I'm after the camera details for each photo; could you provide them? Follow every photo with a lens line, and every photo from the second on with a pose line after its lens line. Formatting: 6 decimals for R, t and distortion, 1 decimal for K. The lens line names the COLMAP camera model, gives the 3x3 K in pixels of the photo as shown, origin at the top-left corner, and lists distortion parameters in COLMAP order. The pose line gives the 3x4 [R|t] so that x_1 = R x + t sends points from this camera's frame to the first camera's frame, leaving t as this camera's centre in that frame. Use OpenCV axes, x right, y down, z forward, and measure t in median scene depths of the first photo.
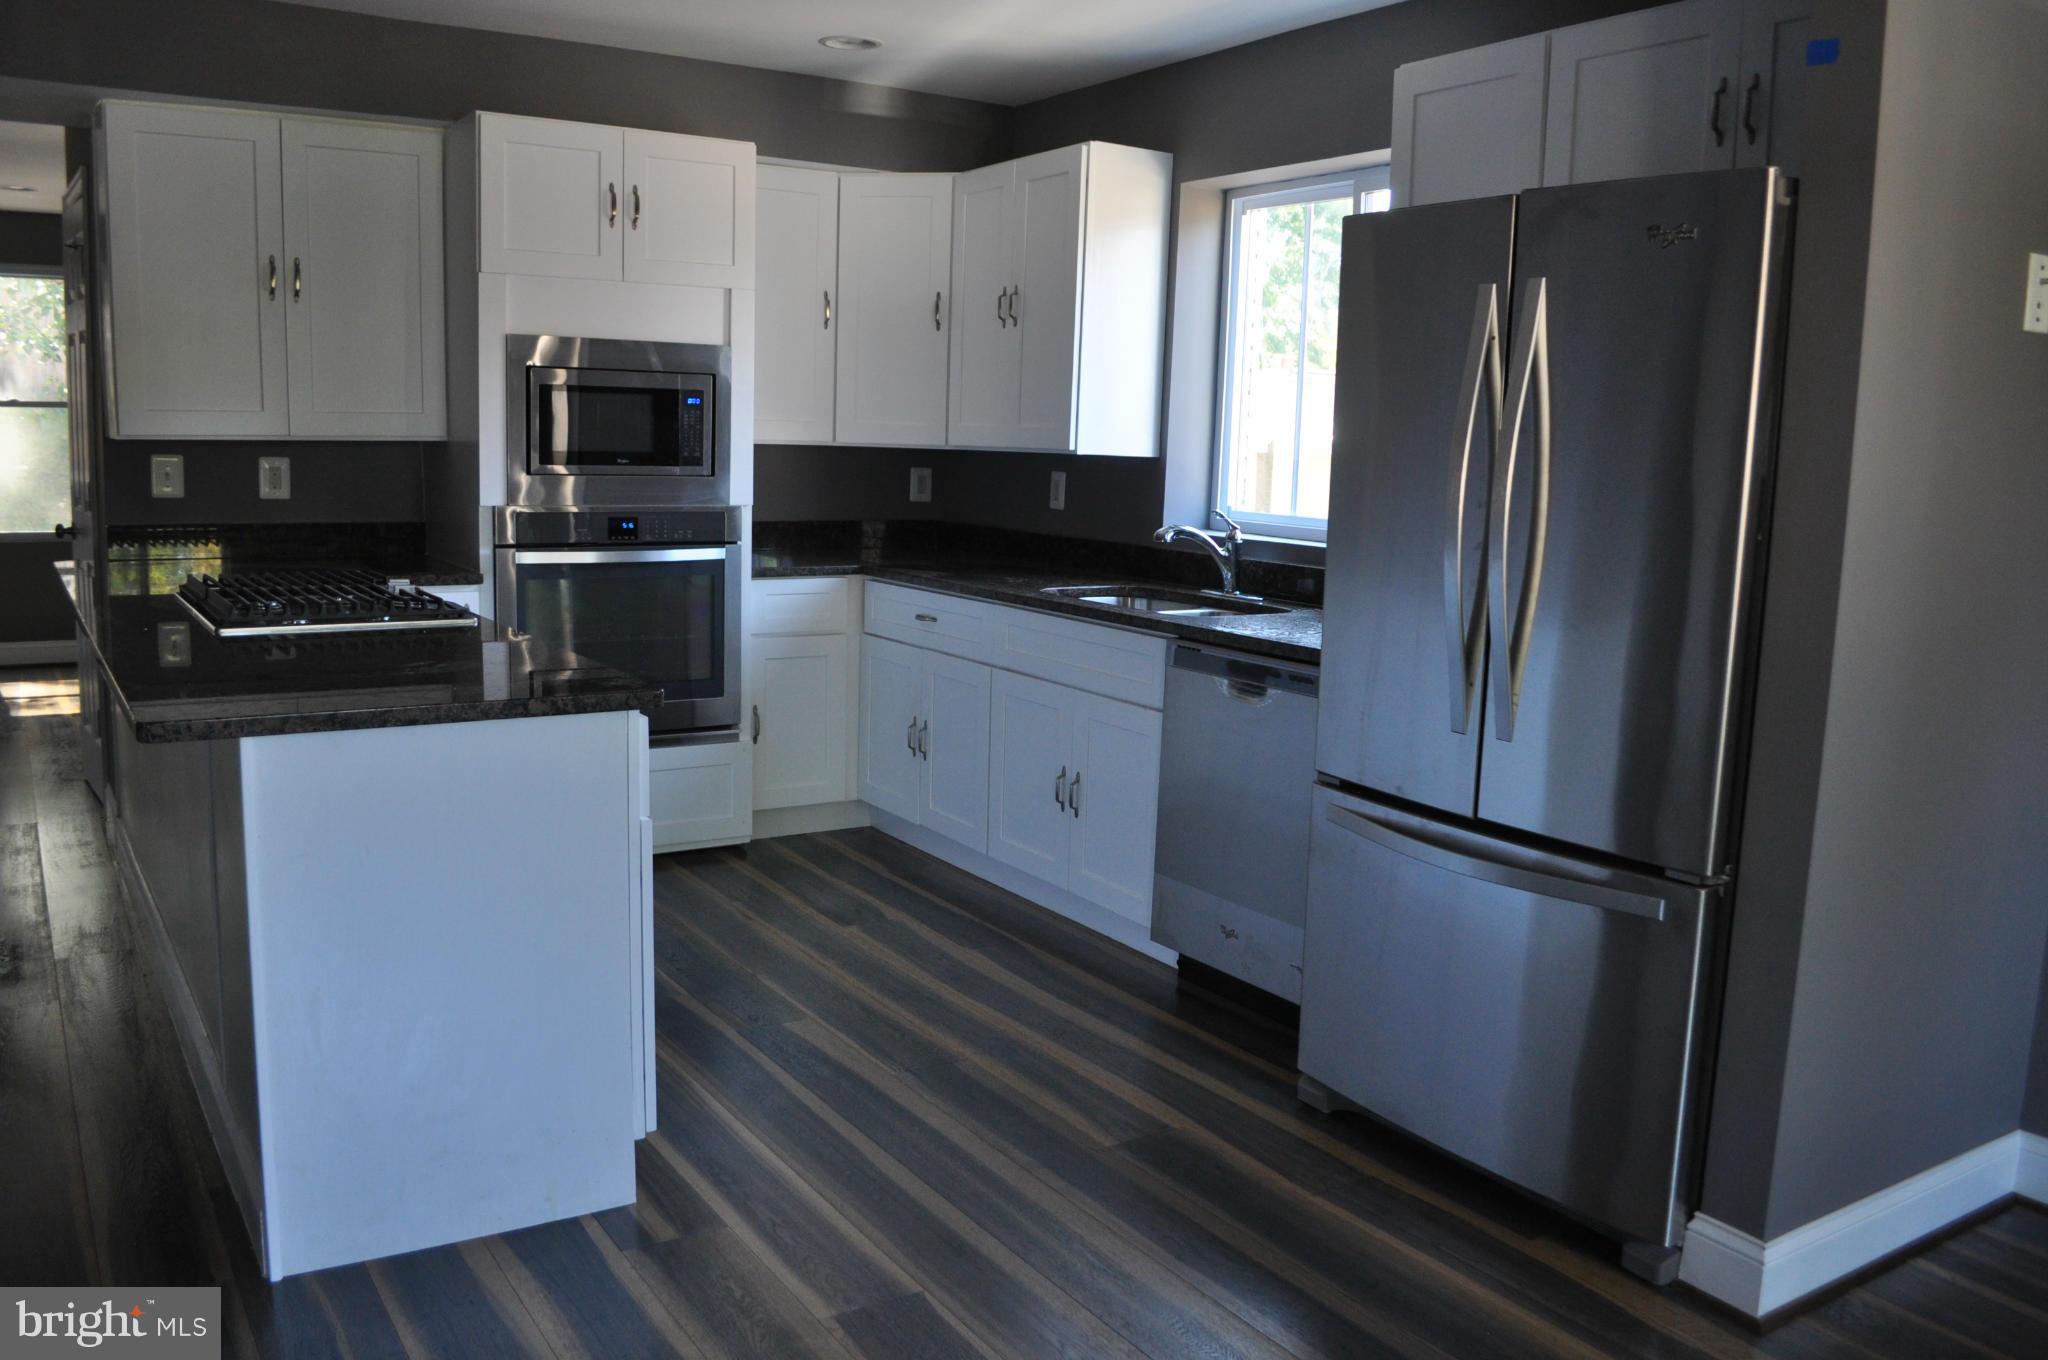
lens RADIAL K [[1644.1, 0, 1024.0], [0, 1644.1, 680.0], [0, 0, 1]] dist [-0.078705, 0.001331]
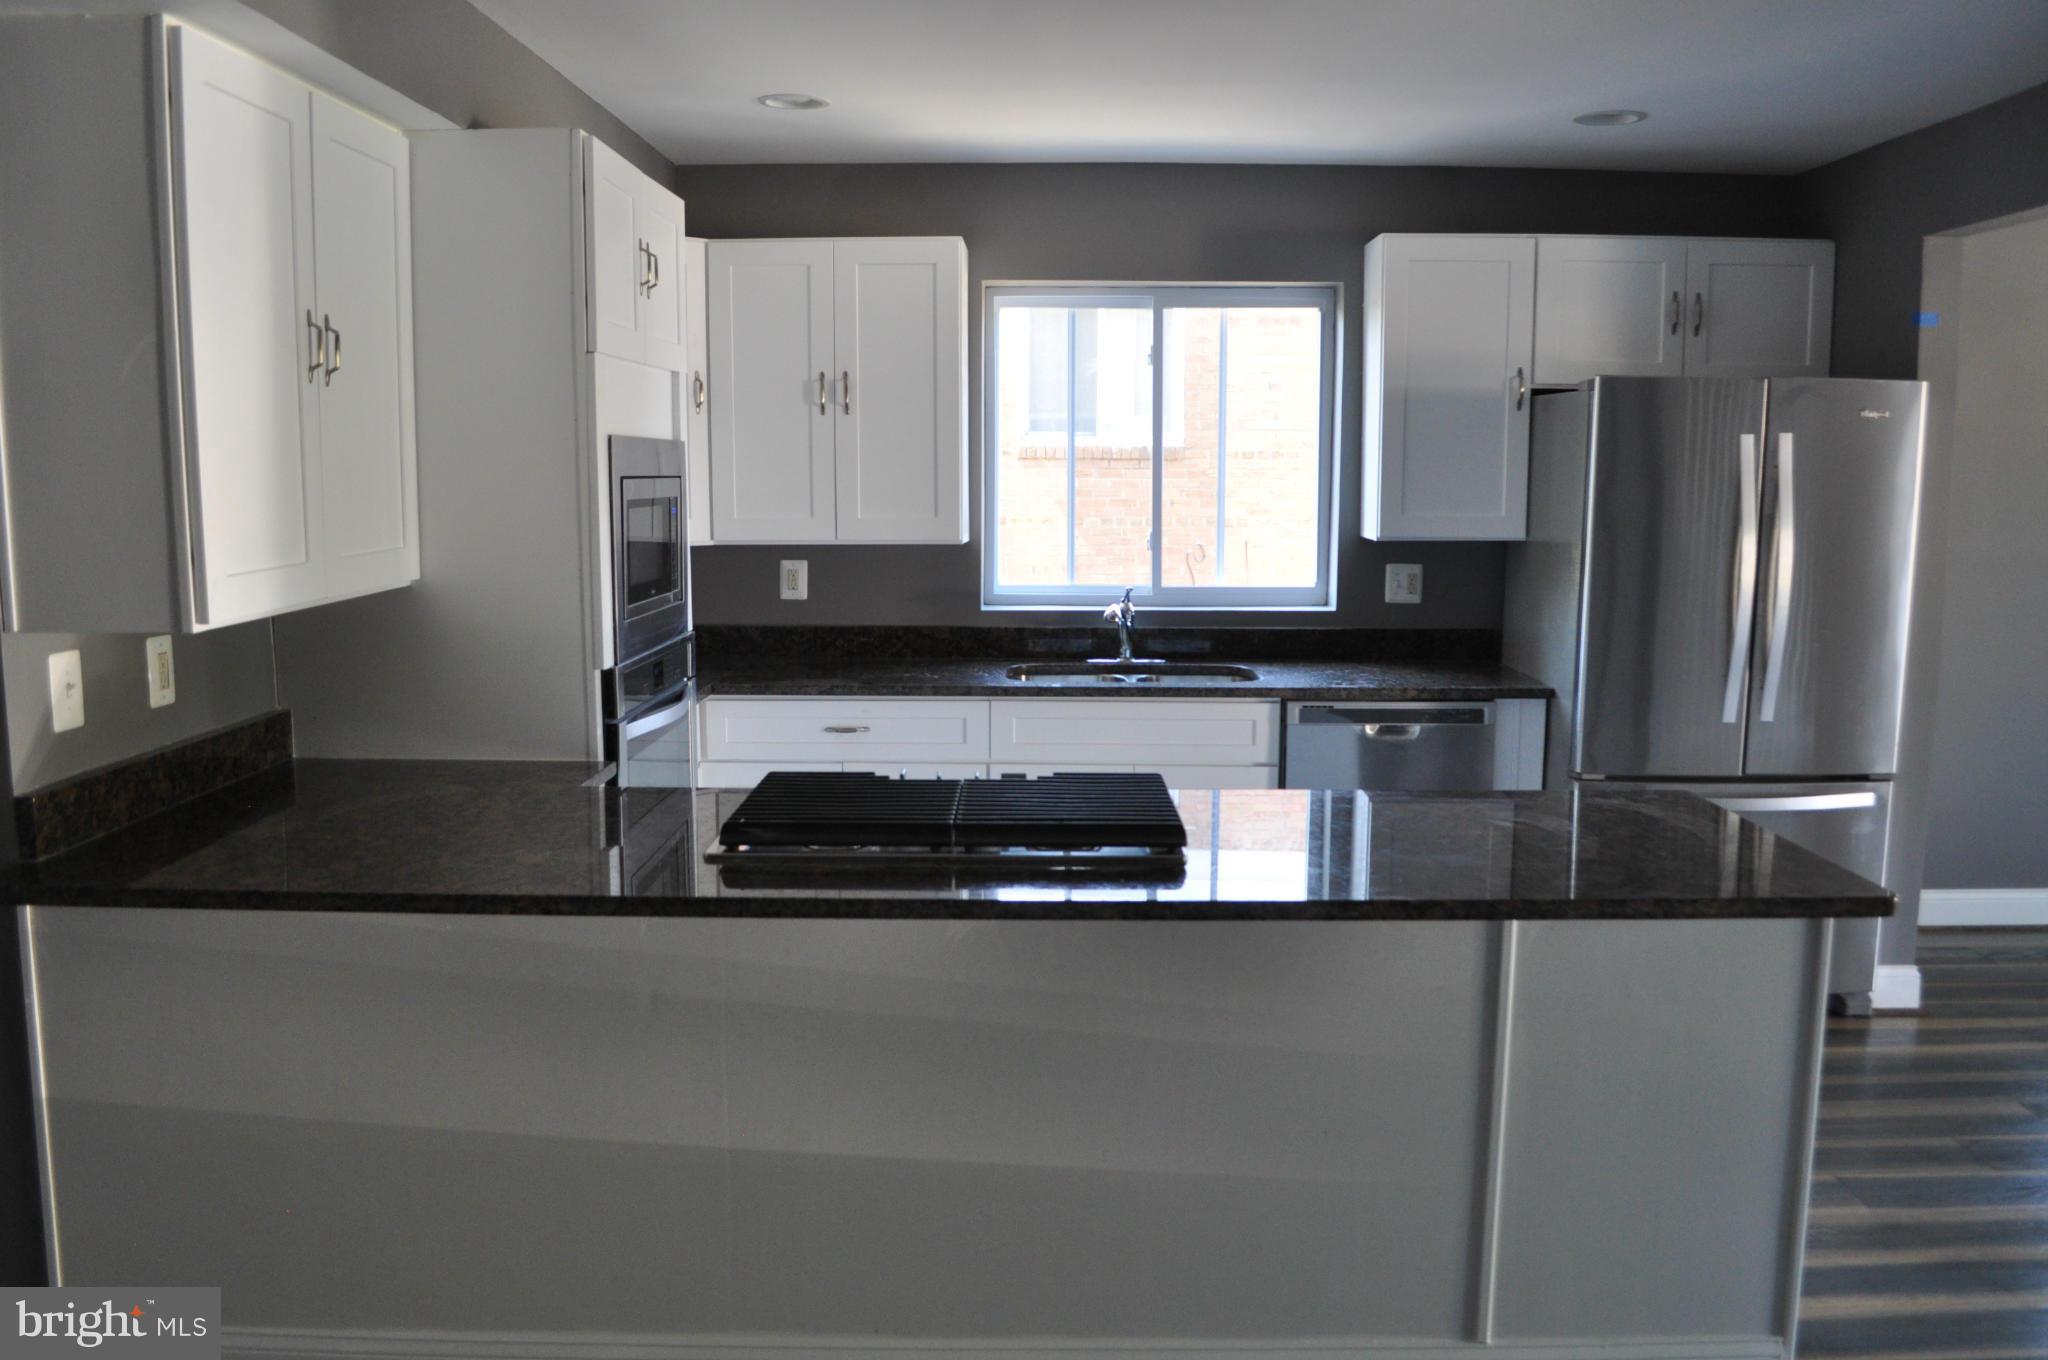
lens RADIAL K [[1644.1, 0, 1024.0], [0, 1644.1, 680.0], [0, 0, 1]] dist [-0.078705, 0.001331]
pose [[0.548385, -0.136012, 0.825091, -0.796395], [0.135335, 0.988112, 0.072937, -0.123464], [-0.825202, 0.071666, 0.560273, 0.410280]]
